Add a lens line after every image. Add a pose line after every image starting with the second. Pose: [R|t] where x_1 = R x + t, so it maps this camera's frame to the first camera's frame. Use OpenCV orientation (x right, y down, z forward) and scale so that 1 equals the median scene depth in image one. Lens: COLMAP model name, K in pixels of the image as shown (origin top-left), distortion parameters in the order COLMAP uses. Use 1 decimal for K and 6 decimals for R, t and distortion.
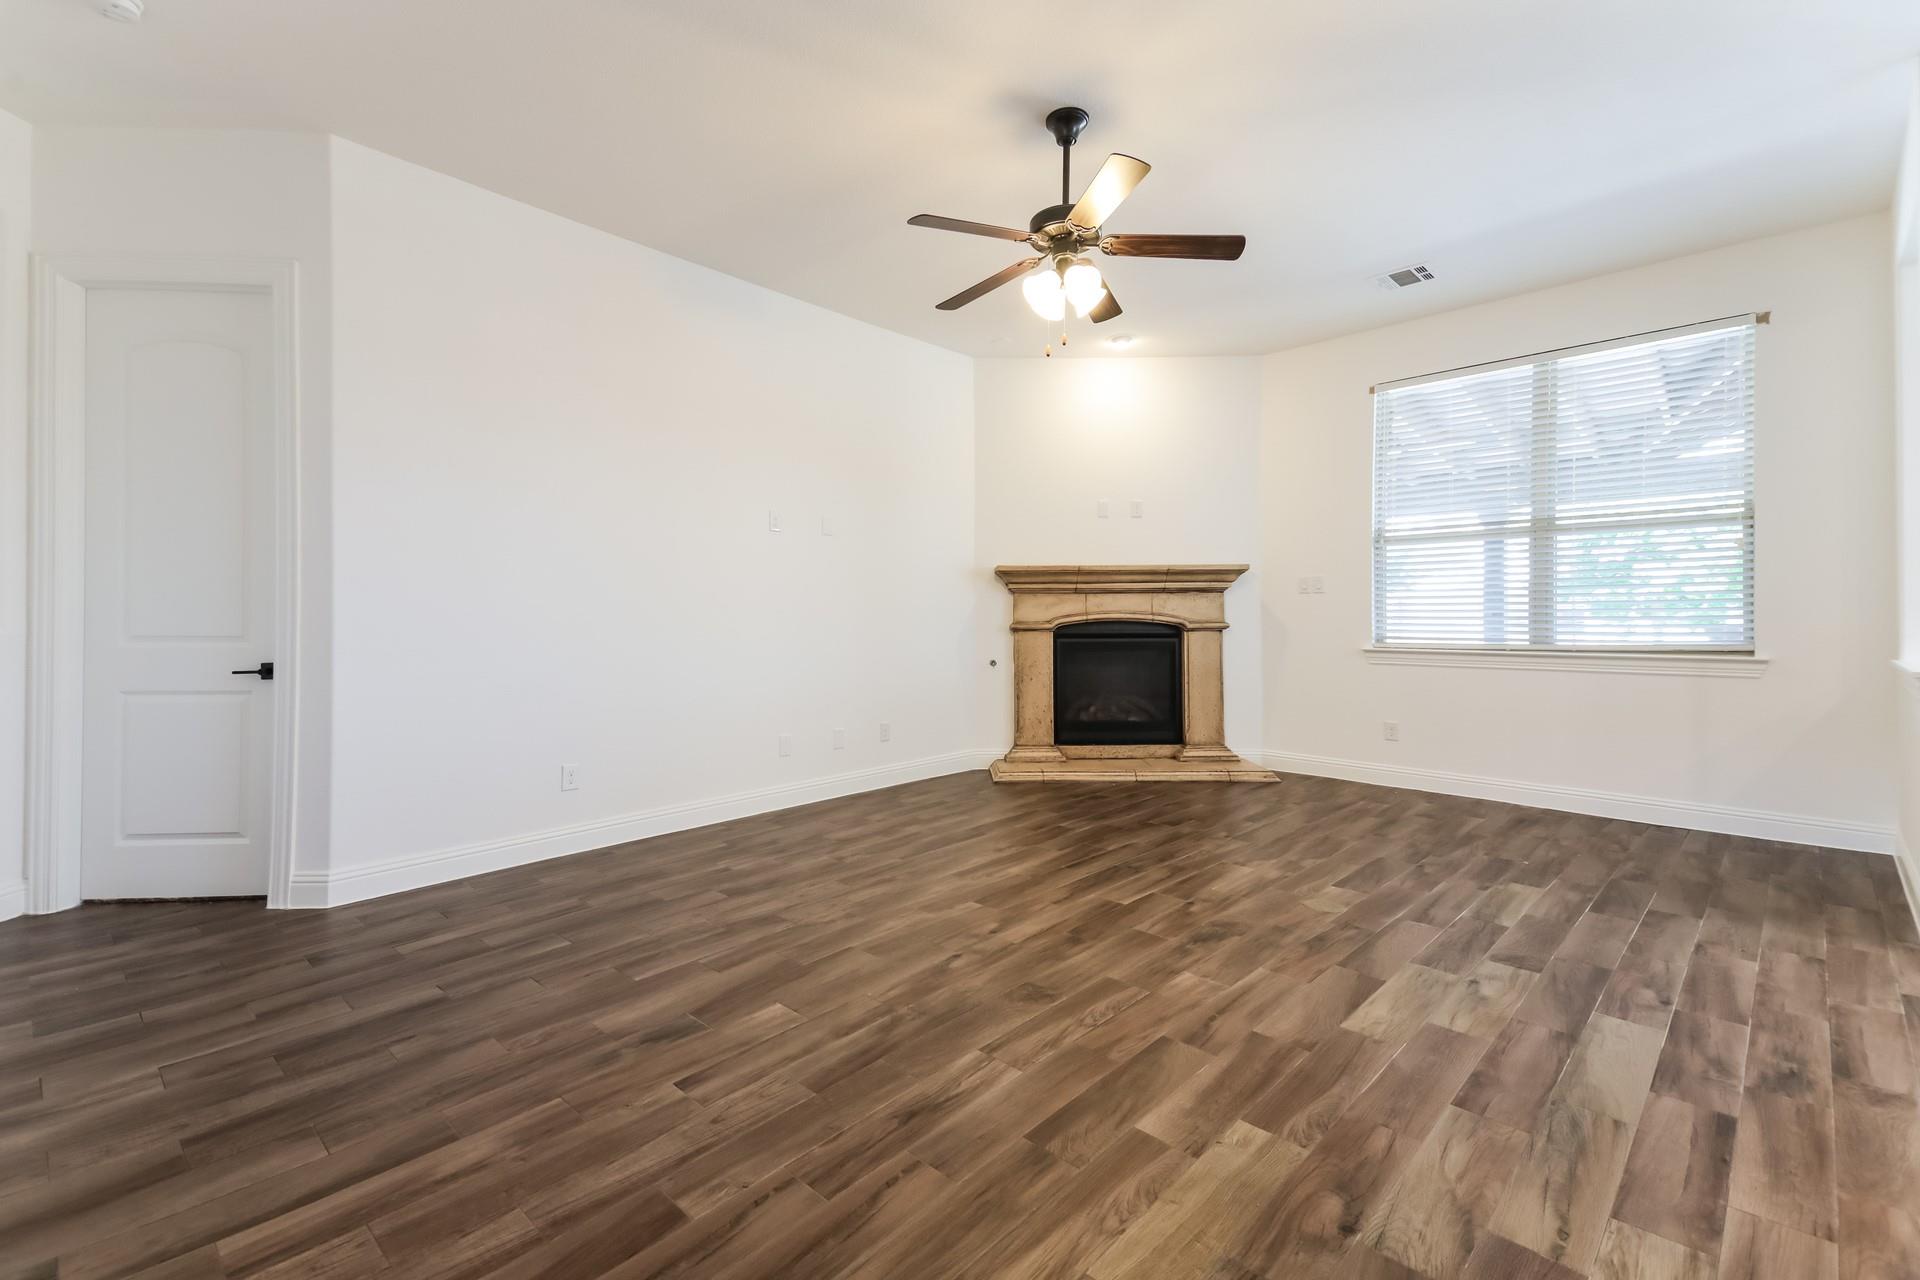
lens RADIAL K [[865.9, 0, 961.0], [0, 865.9, 607.4], [0, 0, 1]] dist [0.089979, -0.000067]
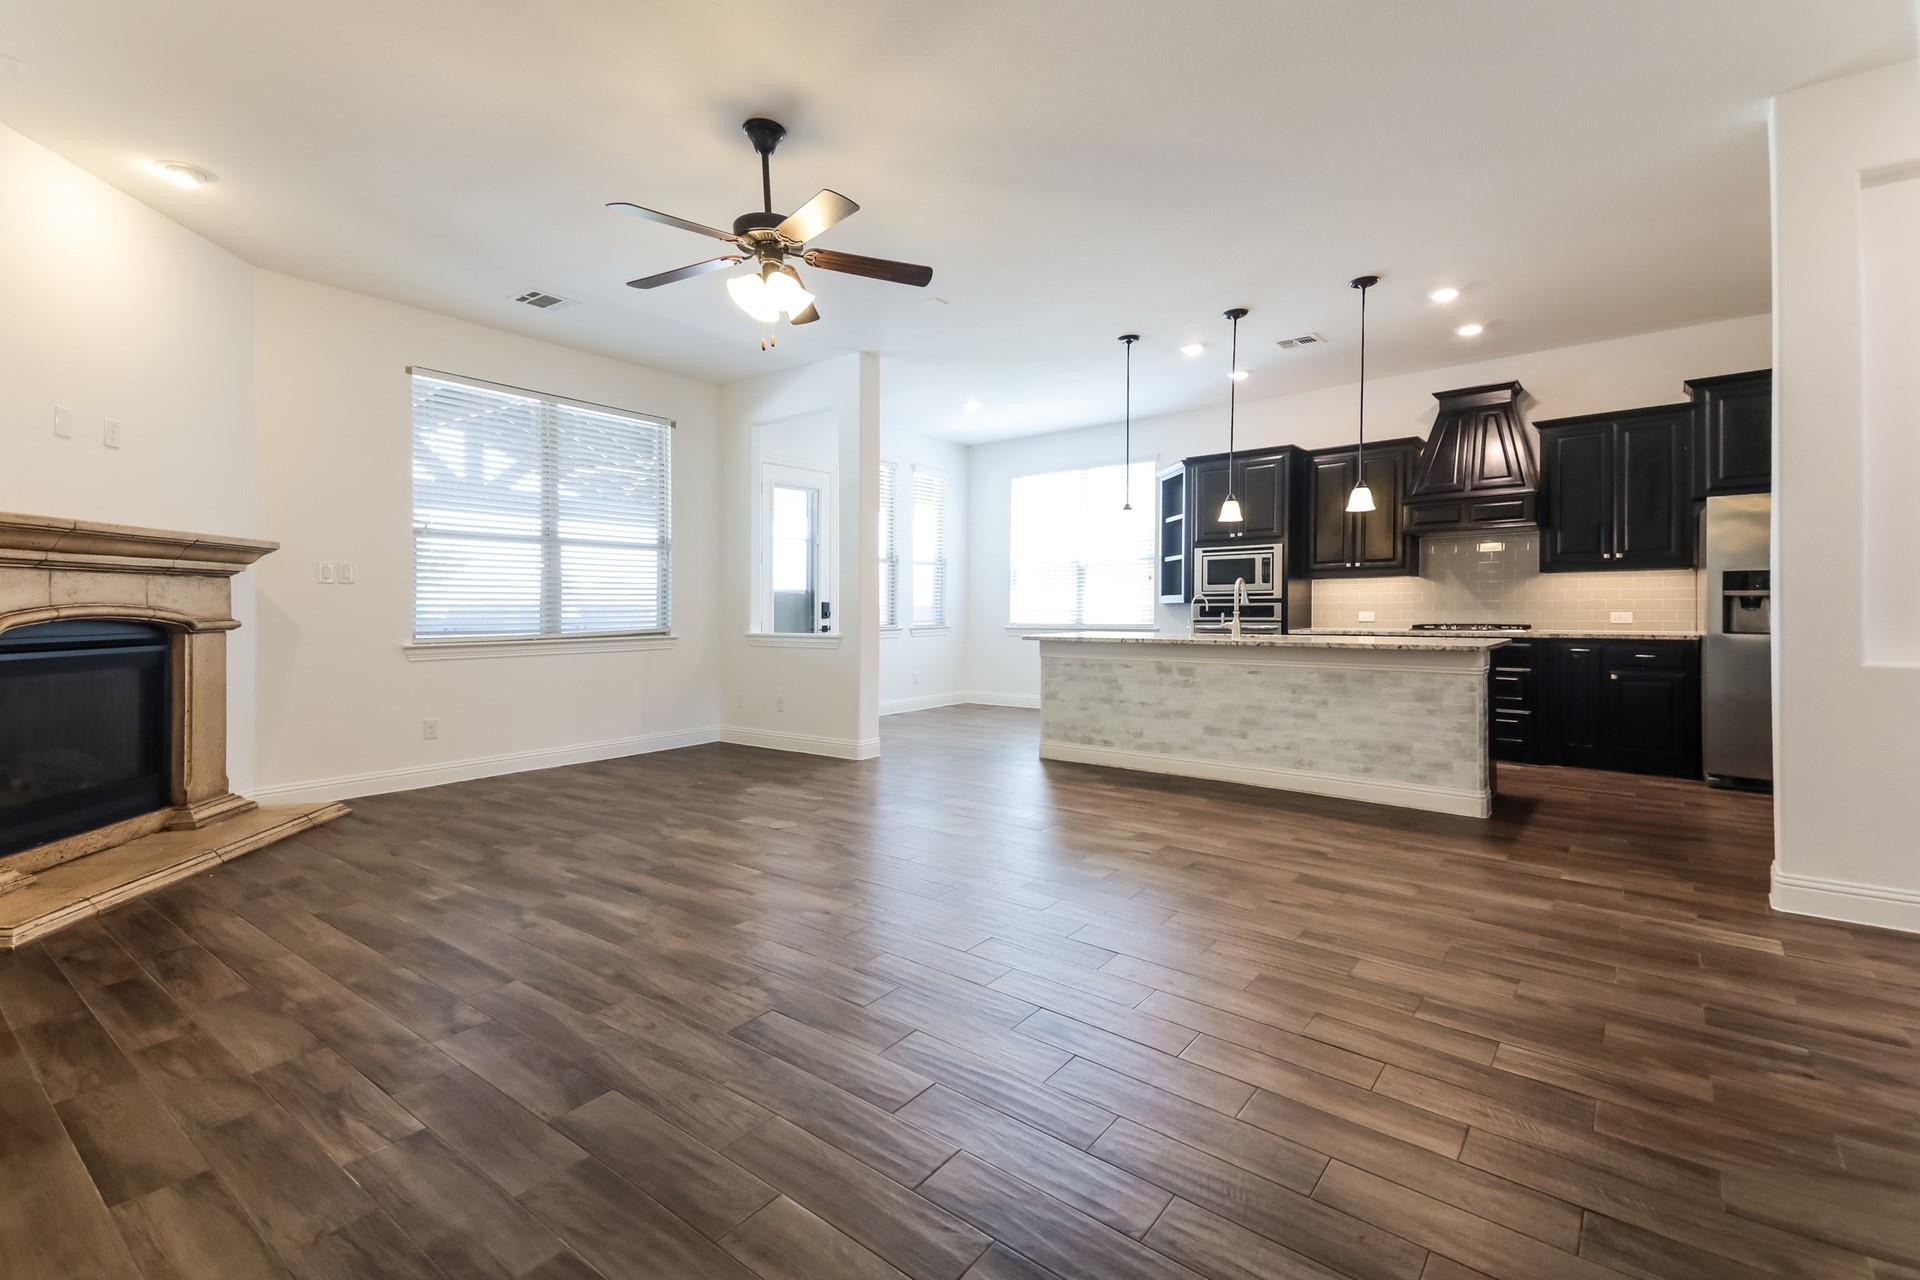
lens RADIAL K [[865.9, 0, 961.0], [0, 865.9, 607.4], [0, 0, 1]] dist [0.089979, -0.000067]
pose [[-0.104457, 0.006024, 0.994511, -0.589768], [-0.004342, 0.999969, -0.006513, 0.010549], [-0.994520, -0.004999, -0.104428, 0.564269]]
